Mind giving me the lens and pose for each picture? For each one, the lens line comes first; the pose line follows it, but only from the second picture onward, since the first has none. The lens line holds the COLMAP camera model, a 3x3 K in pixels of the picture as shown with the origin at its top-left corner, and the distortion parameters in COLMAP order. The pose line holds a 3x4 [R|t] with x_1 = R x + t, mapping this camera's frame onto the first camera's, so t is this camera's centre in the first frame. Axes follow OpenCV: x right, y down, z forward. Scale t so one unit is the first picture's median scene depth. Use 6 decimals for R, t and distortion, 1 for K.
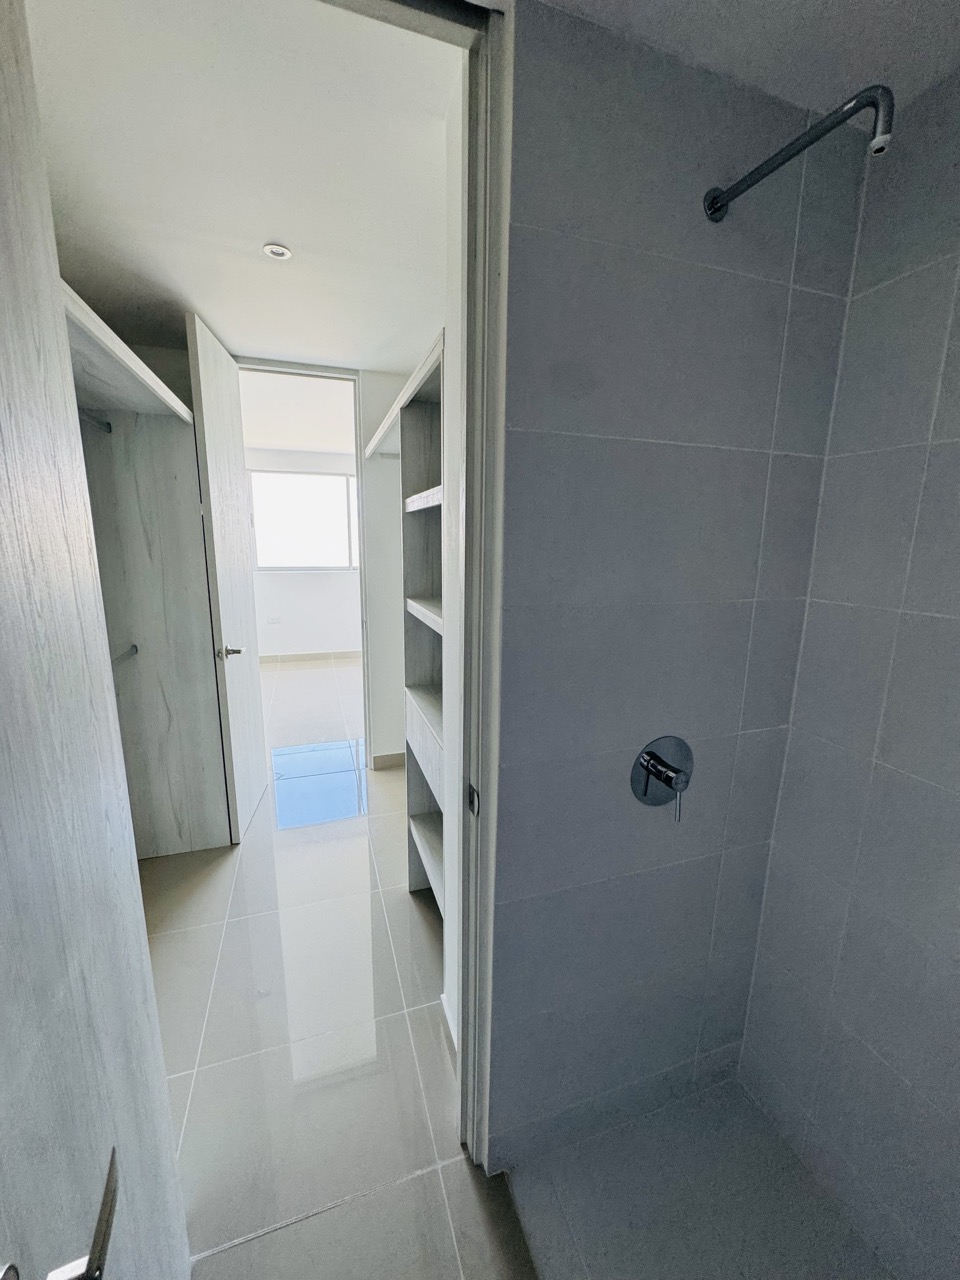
lens RADIAL K [[512.9, 0, 483.7], [0, 512.9, 637.3], [0, 0, 1]] dist [-0.002615, -0.000505]
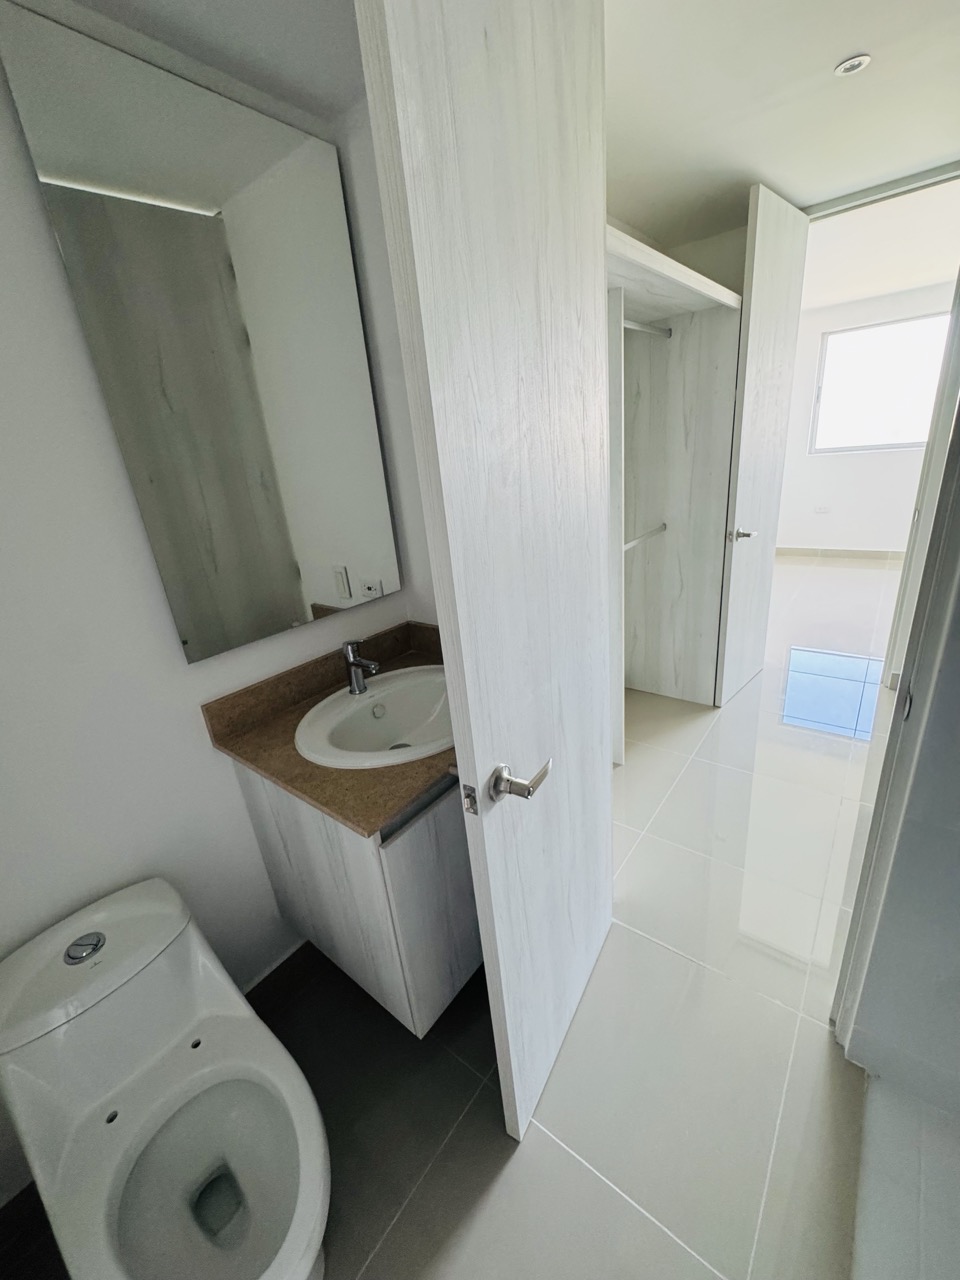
lens RADIAL K [[512.9, 0, 480.4], [0, 512.9, 642.7], [0, 0, 1]] dist [-0.002615, -0.000505]
pose [[0.546156, 0.239758, -0.802639, 0.132504], [-0.058093, 0.966699, 0.249236, 0.011802], [0.835667, -0.089494, 0.541897, -0.062248]]
